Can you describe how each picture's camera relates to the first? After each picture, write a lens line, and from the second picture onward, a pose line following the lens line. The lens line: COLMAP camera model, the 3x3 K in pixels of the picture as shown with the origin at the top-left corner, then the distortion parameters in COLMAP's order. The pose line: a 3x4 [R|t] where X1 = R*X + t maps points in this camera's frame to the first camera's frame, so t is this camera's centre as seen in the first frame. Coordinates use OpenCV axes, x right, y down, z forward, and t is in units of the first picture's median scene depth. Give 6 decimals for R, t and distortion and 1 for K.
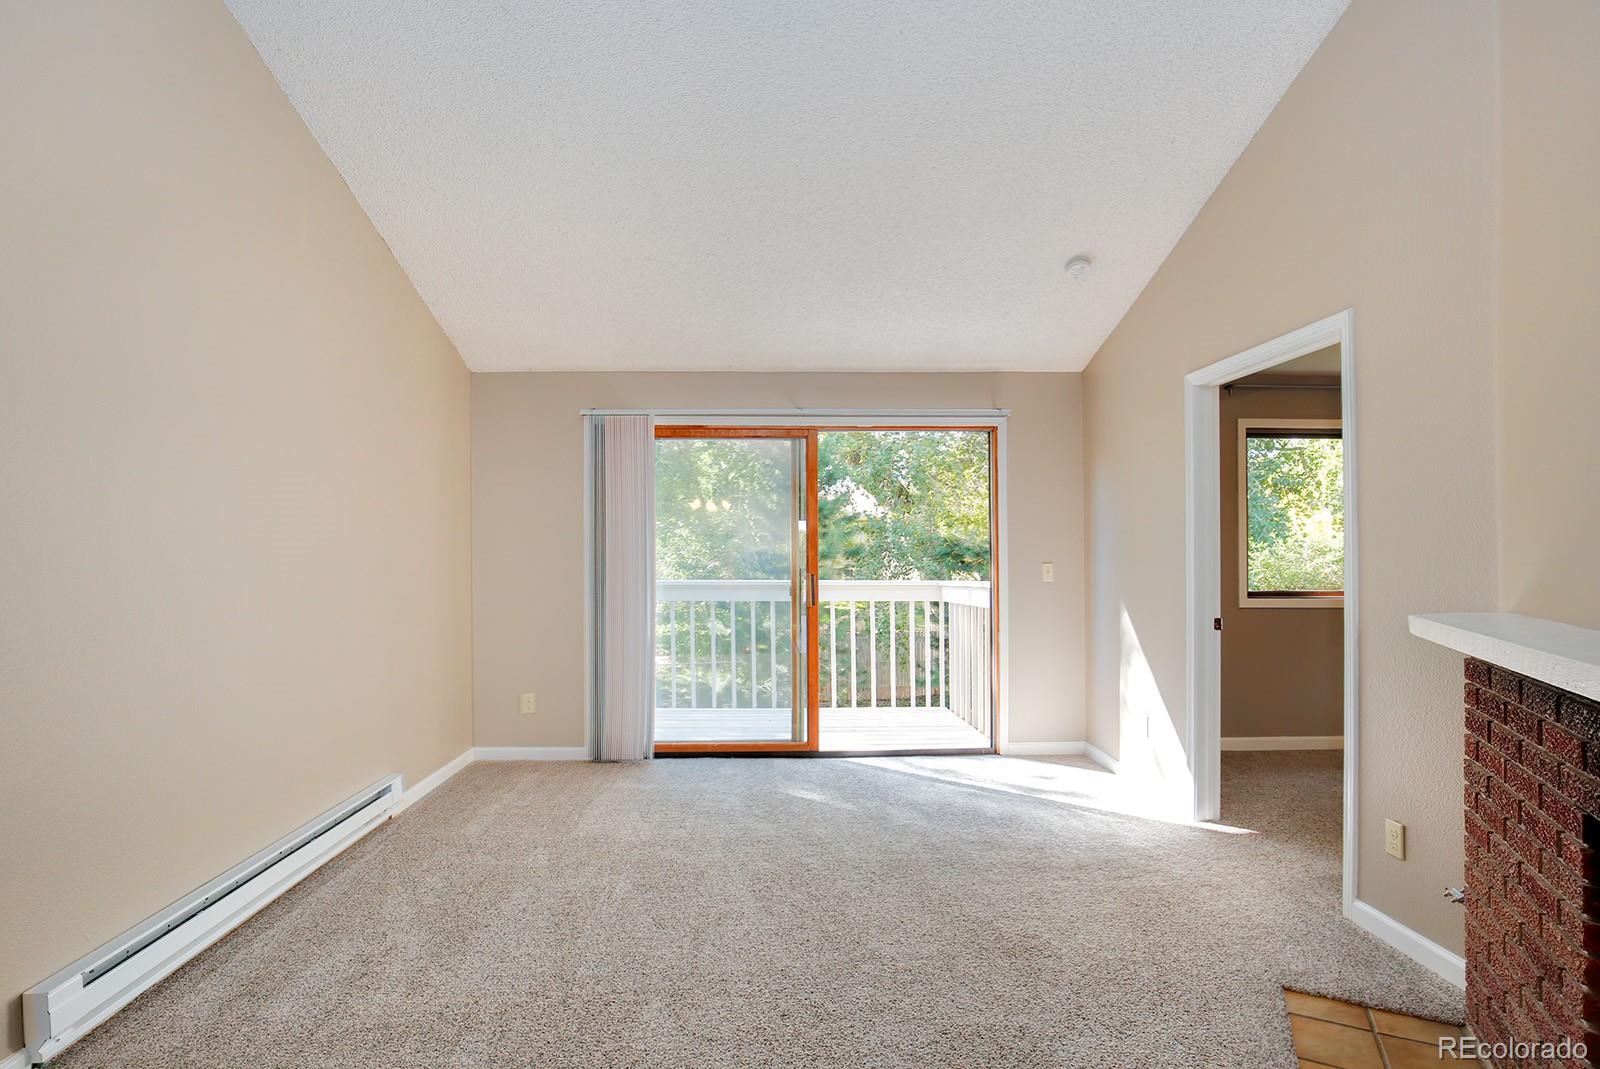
lens RADIAL K [[771.2, 0, 781.2], [0, 771.2, 543.4], [0, 0, 1]] dist [-0.023624, 0.001741]
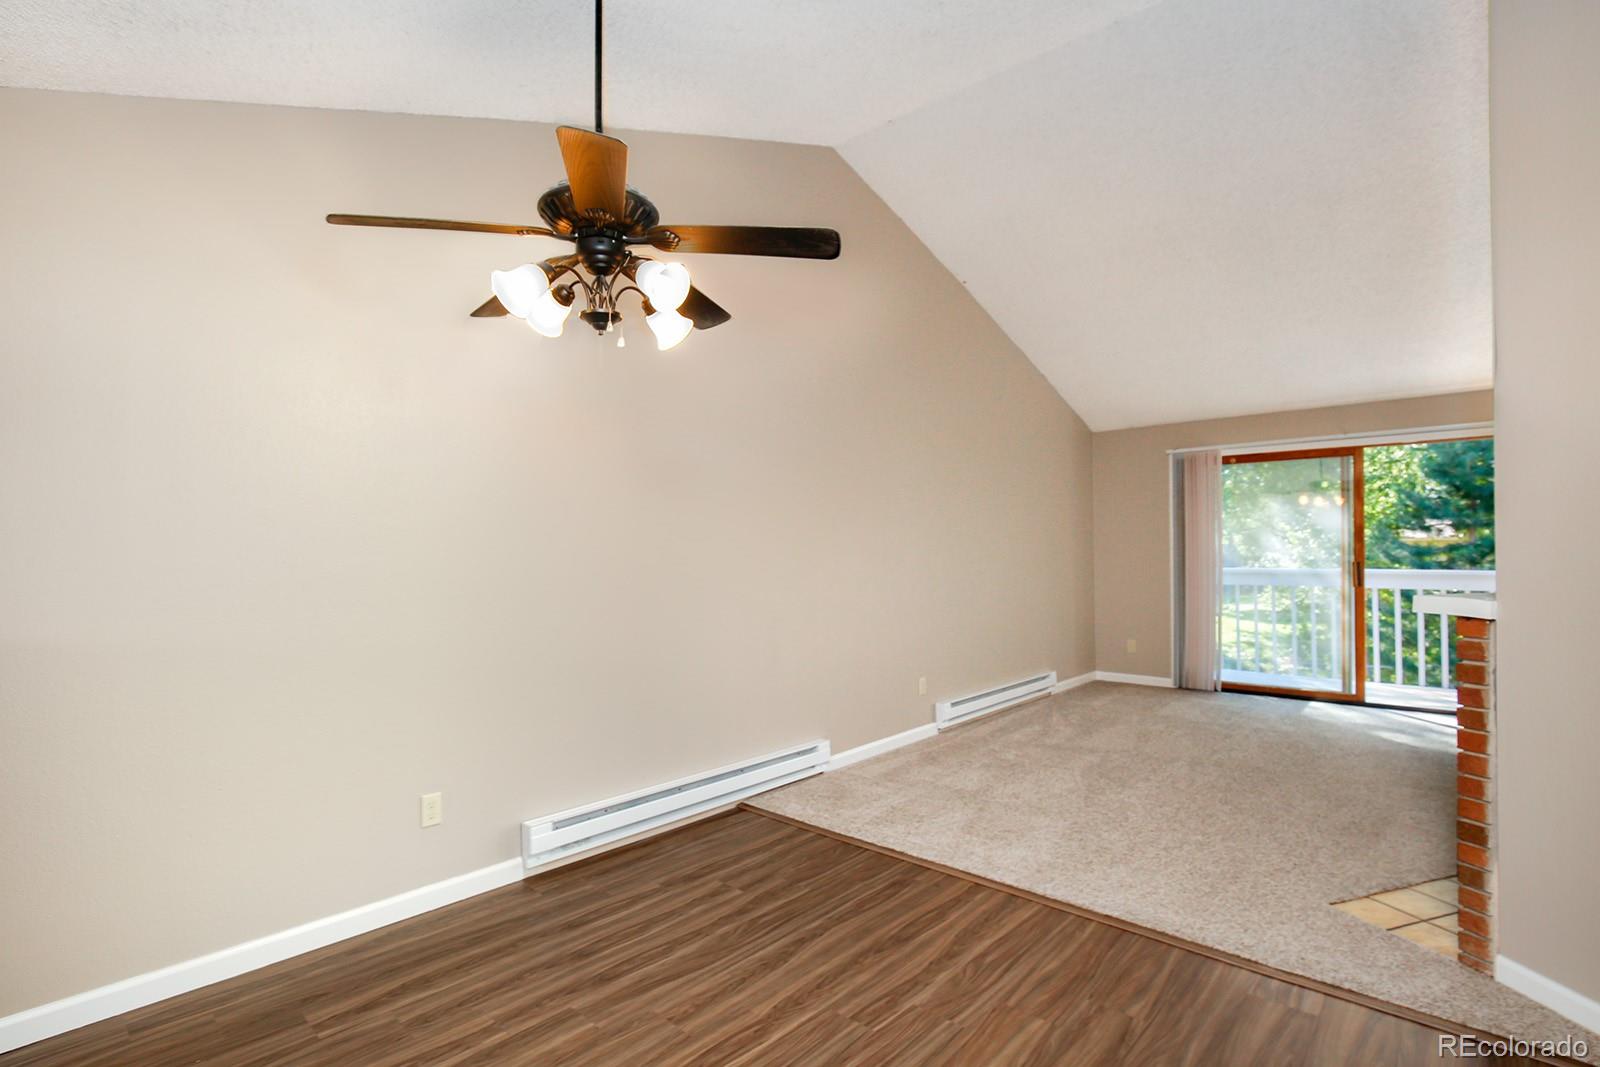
lens RADIAL K [[771.2, 0, 781.2], [0, 771.2, 542.4], [0, 0, 1]] dist [-0.023624, 0.001741]
pose [[0.717007, -0.006799, -0.697032, 0.245984], [0.011717, 0.999929, 0.002299, -0.008739], [0.696967, -0.009816, 0.717036, -0.599091]]
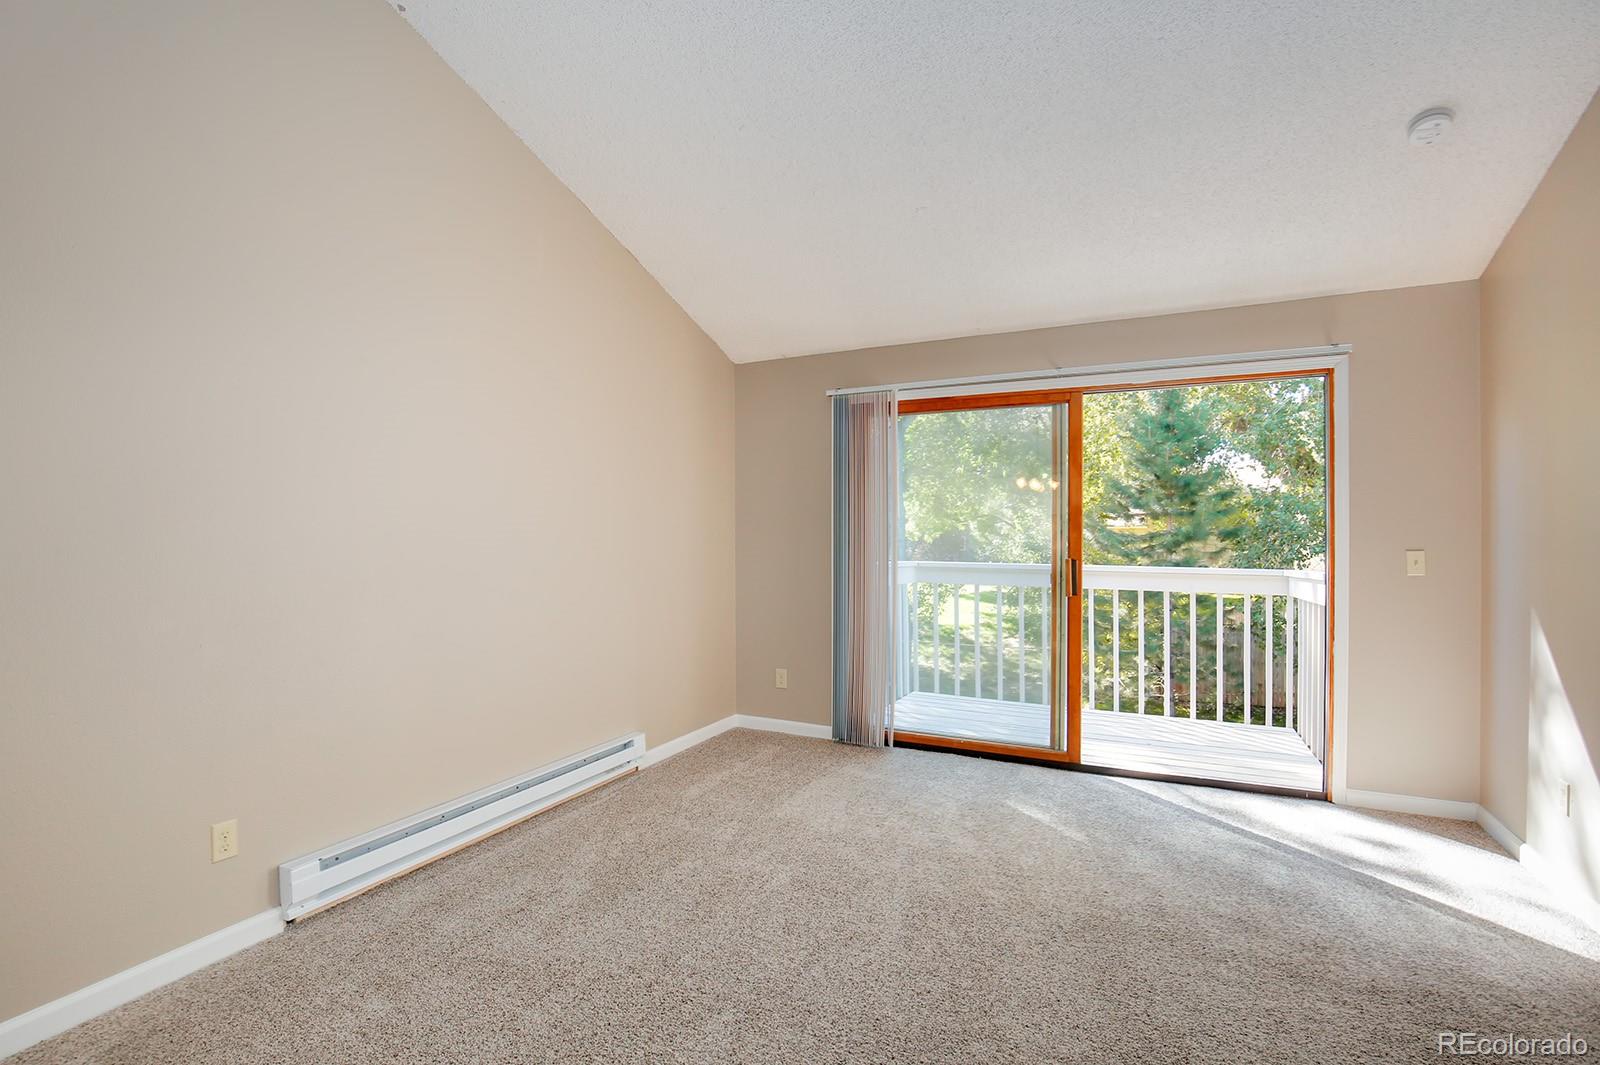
lens RADIAL K [[749.0, 0, 785.8], [0, 749.0, 533.2], [0, 0, 1]] dist [-0.030561, 0.007214]
pose [[0.882427, 0.004465, -0.470429, 0.157058], [0.001764, 0.999917, 0.012799, -0.000779], [0.470447, -0.012124, 0.882345, 0.116275]]
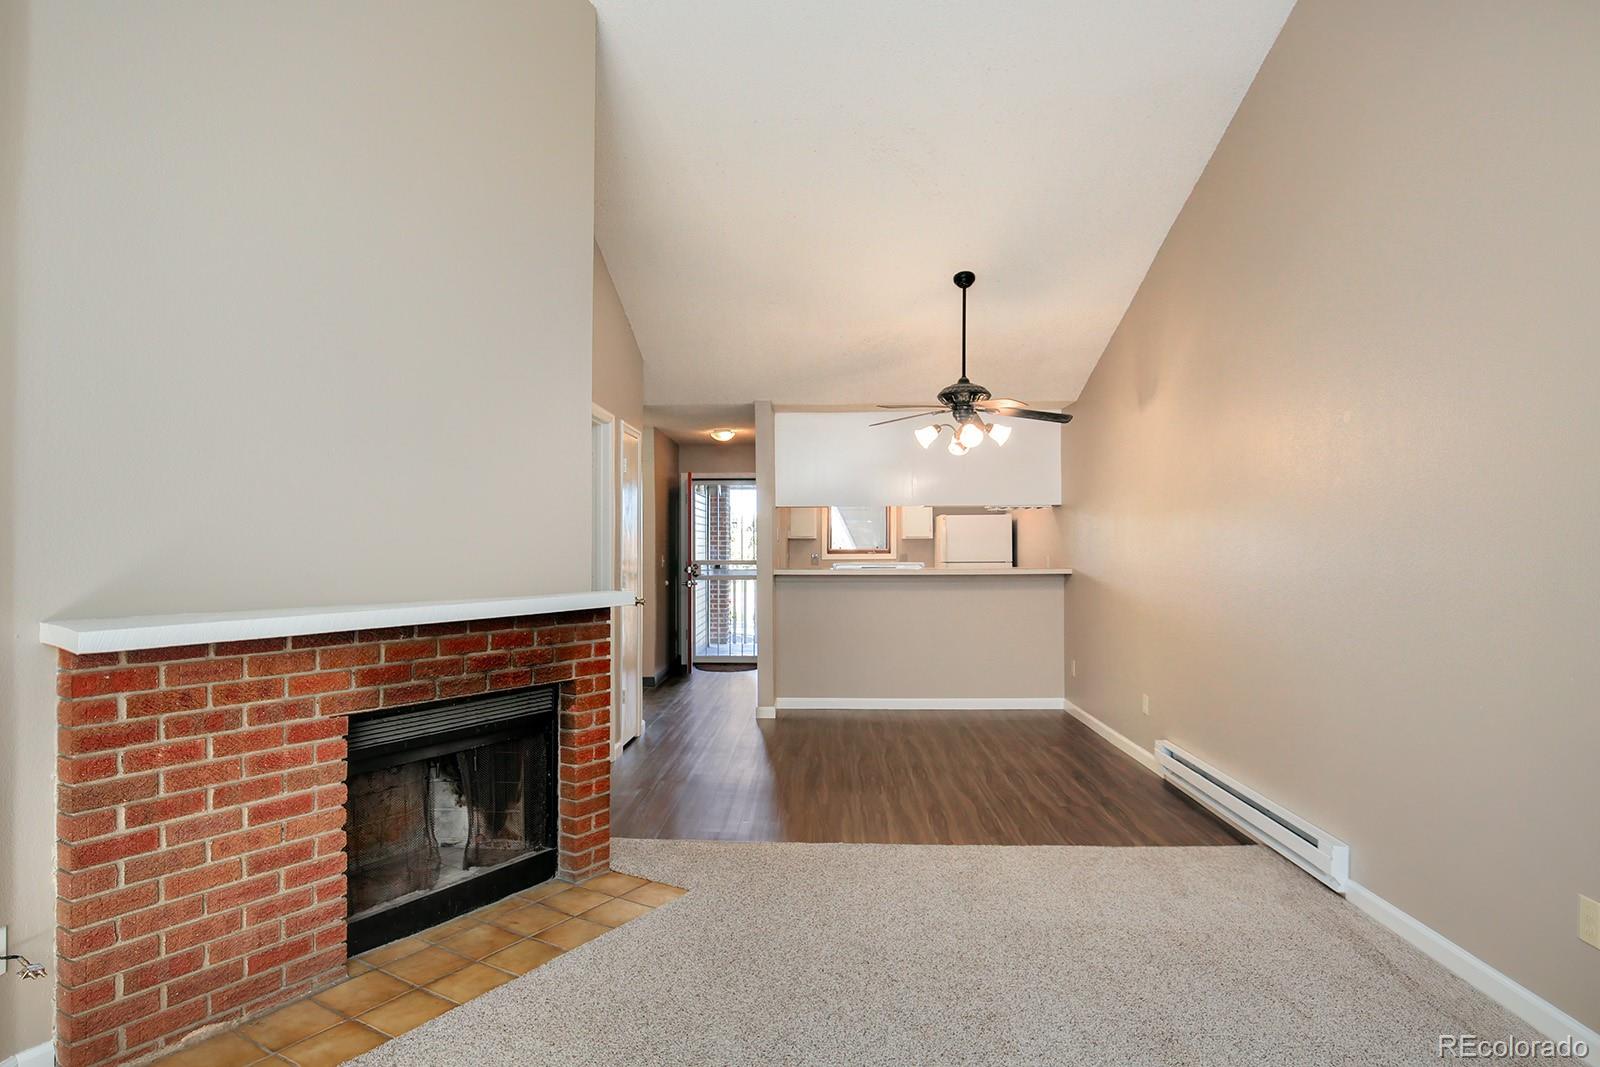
lens RADIAL K [[933.9, 0, 800.0], [0, 933.9, 533.5], [0, 0, 1]] dist [-0.005951, 0.001475]
pose [[-0.998674, 0.005205, 0.051216, -0.003293], [0.004111, 0.999761, -0.021452, 0.006308], [-0.051316, -0.021213, -0.998457, 0.922107]]
